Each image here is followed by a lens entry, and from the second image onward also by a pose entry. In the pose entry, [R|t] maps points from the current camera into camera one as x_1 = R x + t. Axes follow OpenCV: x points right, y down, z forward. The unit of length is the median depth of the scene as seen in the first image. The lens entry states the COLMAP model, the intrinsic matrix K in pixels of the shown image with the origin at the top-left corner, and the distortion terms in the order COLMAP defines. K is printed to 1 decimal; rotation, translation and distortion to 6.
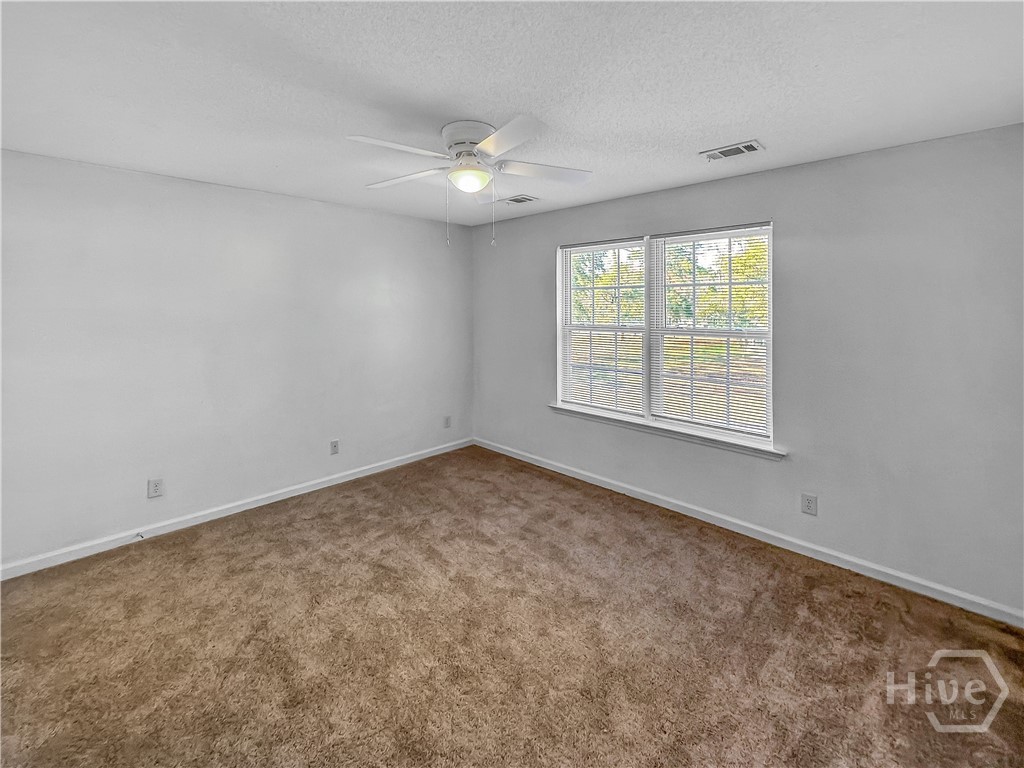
lens RADIAL K [[441.7, 0, 512.0], [0, 441.7, 384.0], [0, 0, 1]] dist [-0.000678, -0.000034]
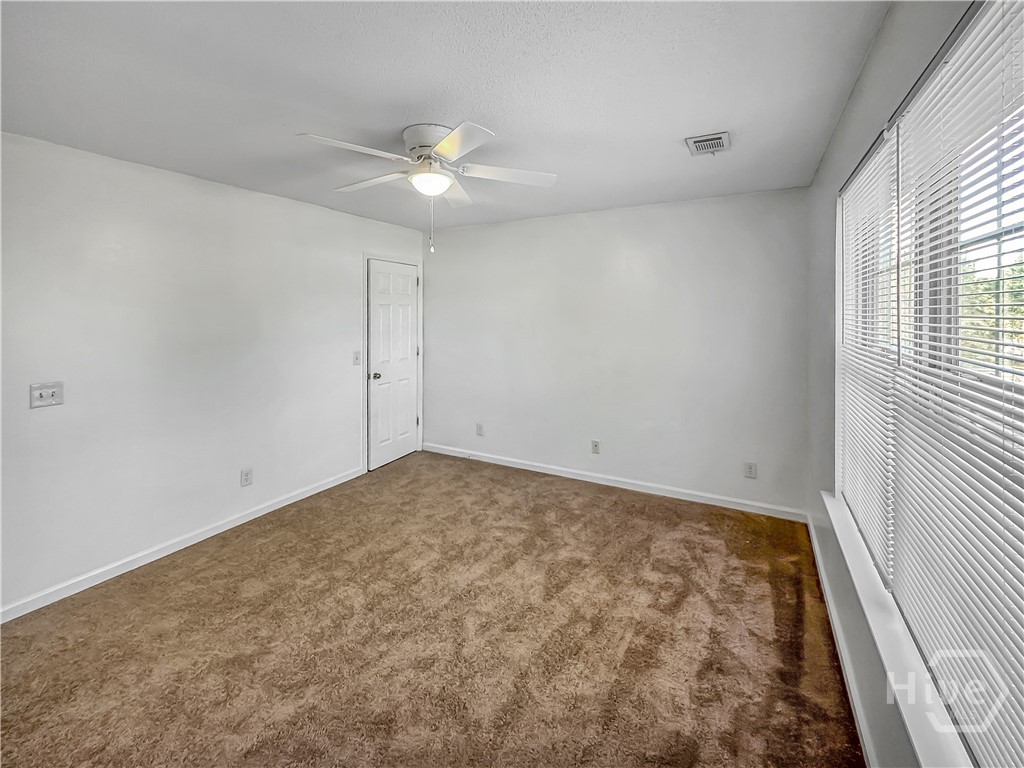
lens RADIAL K [[441.7, 0, 512.0], [0, 441.7, 384.0], [0, 0, 1]] dist [-0.000678, -0.000034]
pose [[0.264955, 0.160480, -0.950813, 0.710074], [-0.162389, 0.979396, 0.120053, -0.132028], [0.950489, 0.122593, 0.285556, 0.687622]]
